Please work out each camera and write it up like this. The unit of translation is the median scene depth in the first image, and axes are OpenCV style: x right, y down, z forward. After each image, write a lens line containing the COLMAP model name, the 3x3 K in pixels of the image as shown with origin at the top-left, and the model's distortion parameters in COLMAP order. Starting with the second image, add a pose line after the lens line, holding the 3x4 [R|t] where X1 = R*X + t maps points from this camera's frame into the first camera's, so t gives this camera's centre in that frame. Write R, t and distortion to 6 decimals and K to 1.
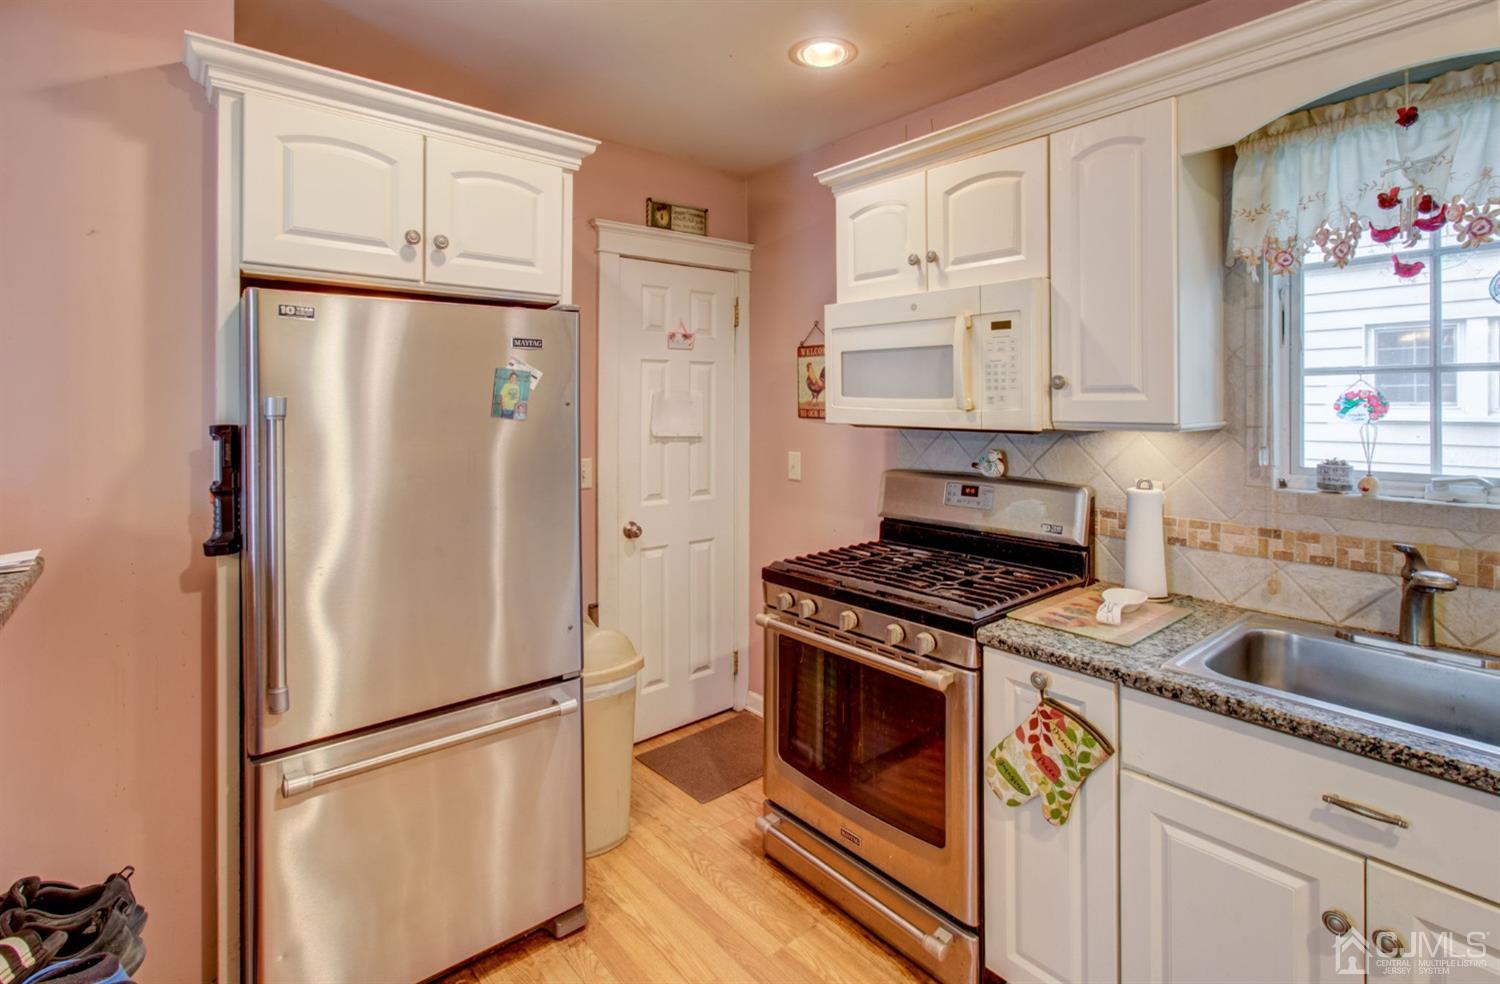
lens RADIAL K [[712.1, 0, 751.8], [0, 712.1, 397.2], [0, 0, 1]] dist [0.000494, 0.000907]
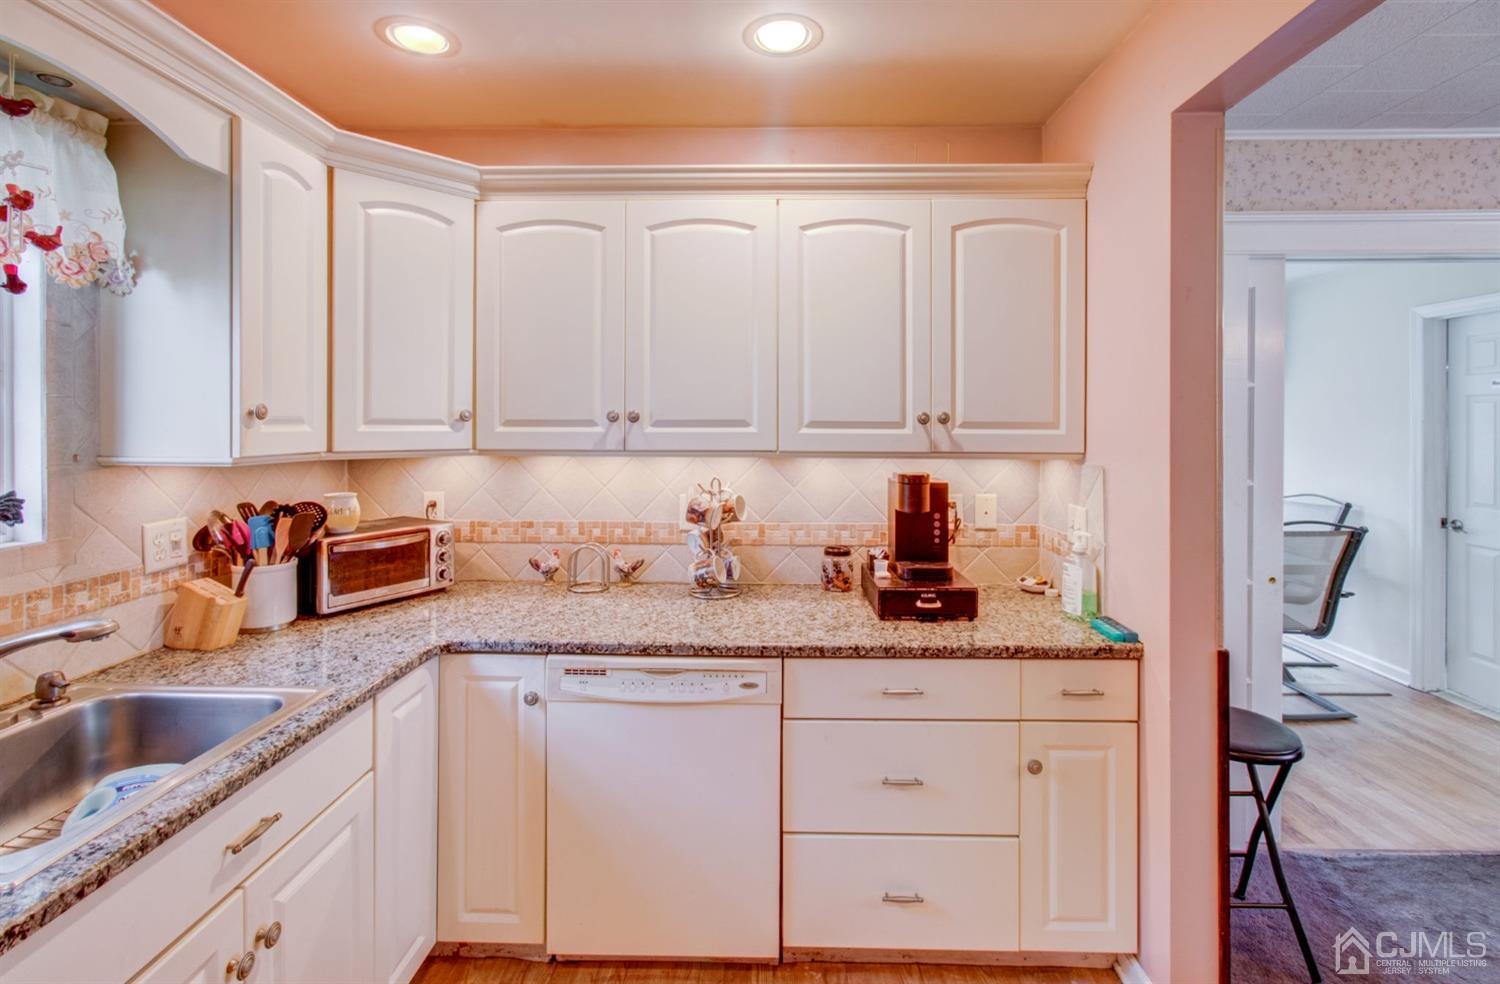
lens RADIAL K [[717.5, 0, 748.4], [0, 717.5, 424.6], [0, 0, 1]] dist [0.001188, 0.000605]
pose [[-0.750729, -0.001378, 0.660608, -0.210864], [-0.001770, 0.999998, 0.000074, -0.009011], [-0.660608, -0.001114, -0.750731, 0.754549]]
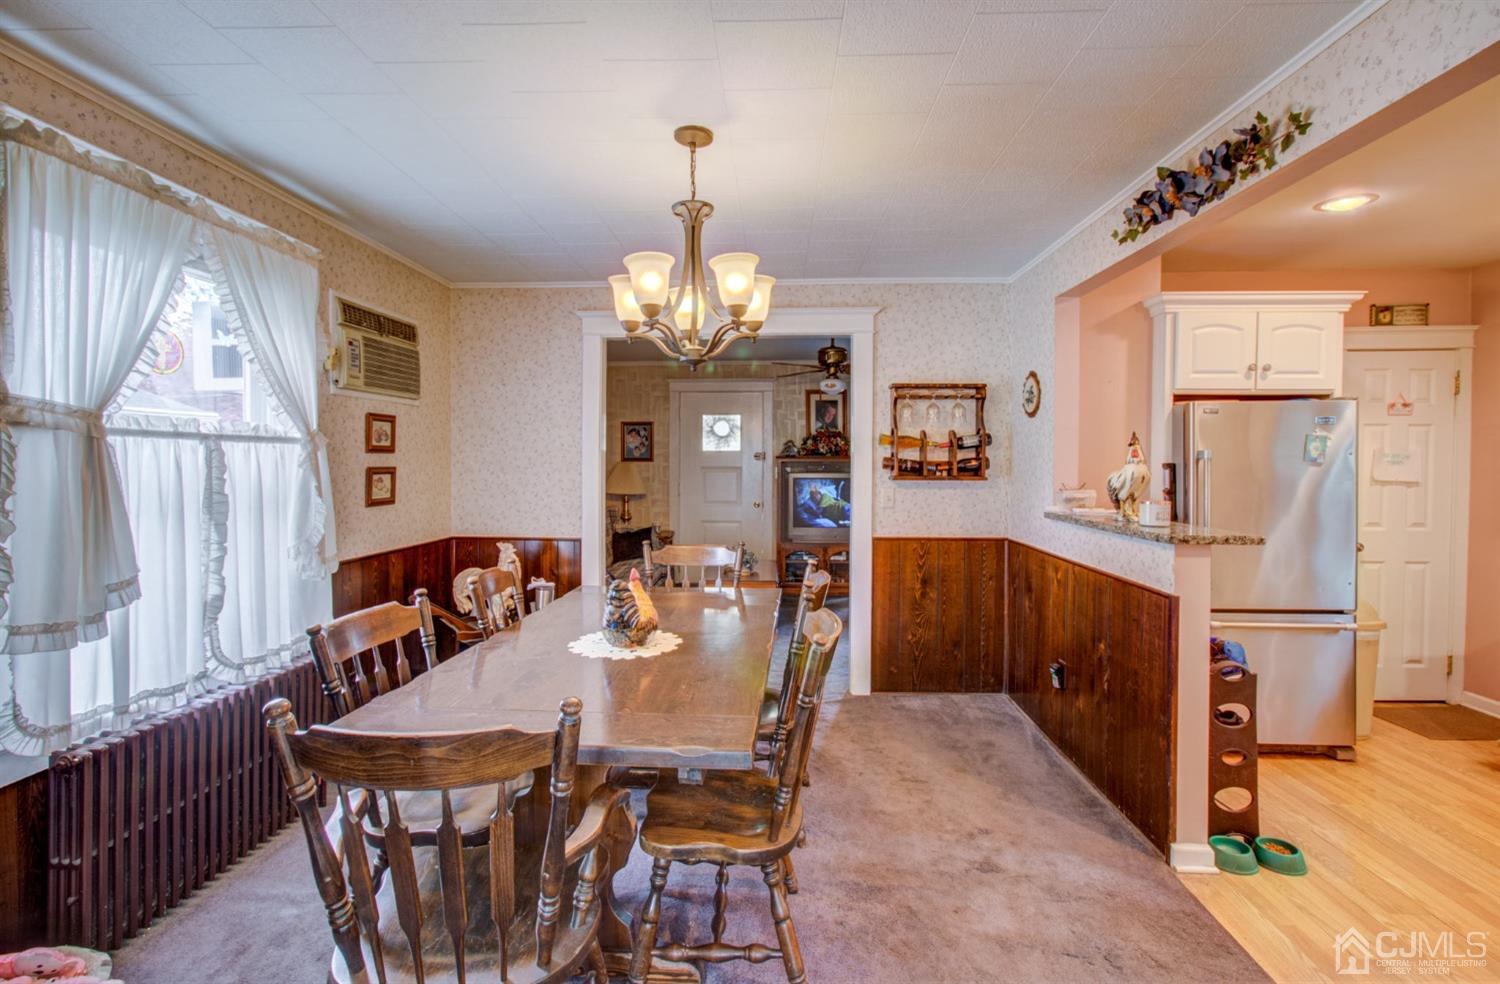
lens RADIAL K [[686.7, 0, 749.8], [0, 686.7, 471.3], [0, 0, 1]] dist [0.001216, 0.000091]
pose [[0.741493, 0.015861, -0.670773, -0.222815], [-0.000516, 0.999734, 0.023069, 0.012869], [0.670960, -0.016760, 0.741304, -1.220251]]
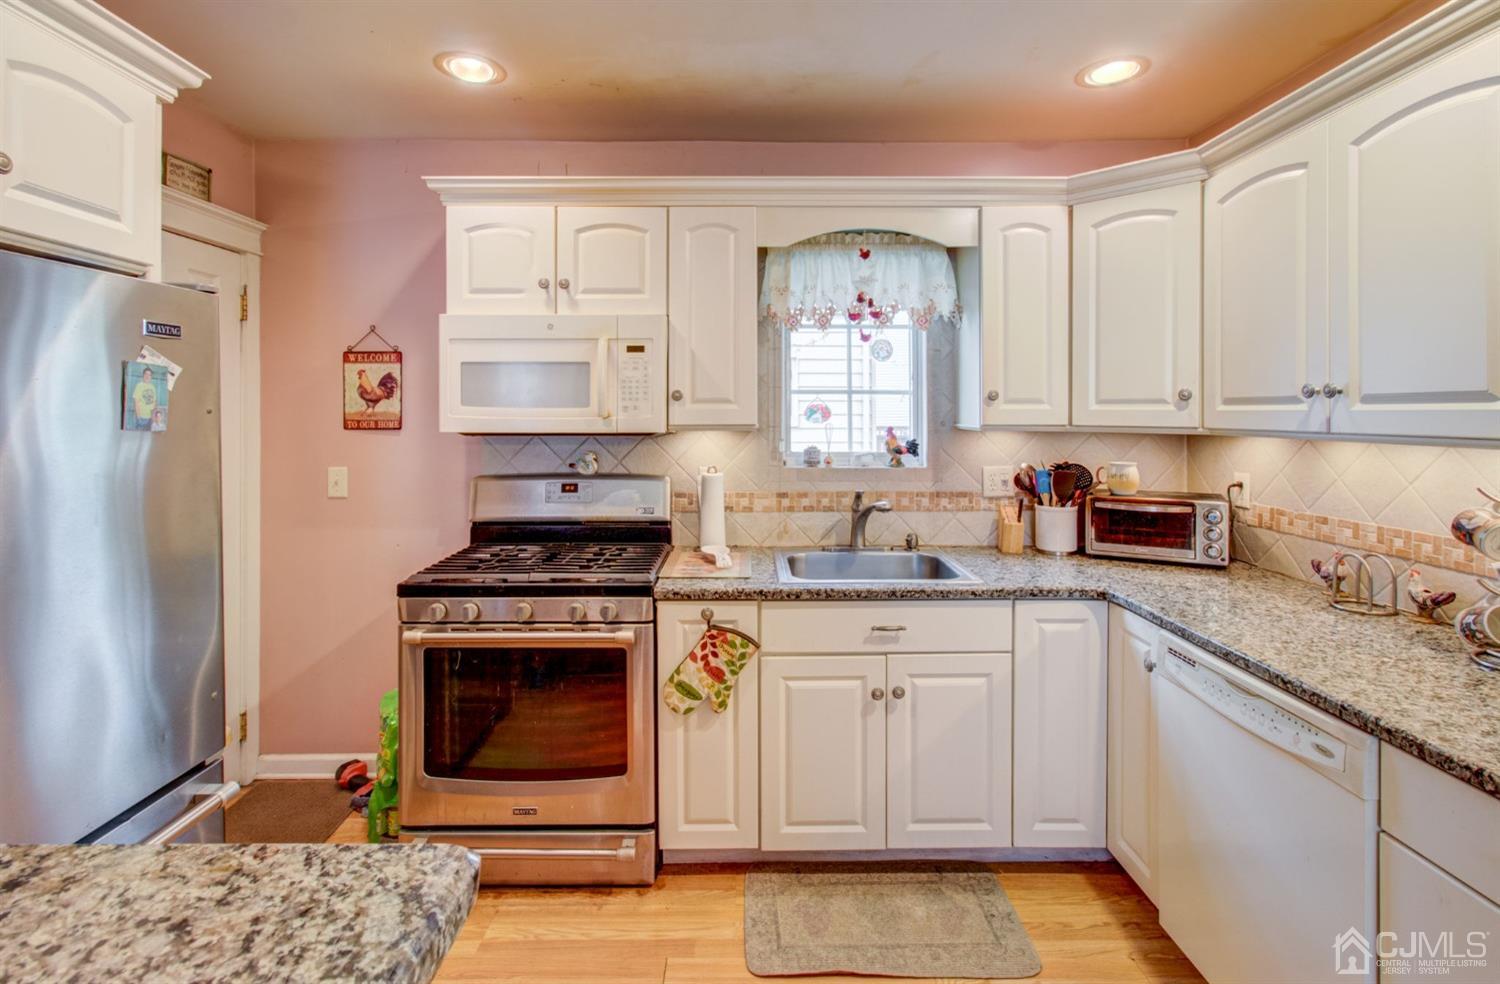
lens RADIAL K [[707.8, 0, 717.3], [0, 707.8, 415.4], [0, 0, 1]] dist [0.000668, 0.000465]
pose [[0.660862, 0.000343, 0.750508, -0.477496], [-0.004533, 0.999983, 0.003534, 0.009690], [-0.750494, -0.005737, 0.660852, 0.070205]]
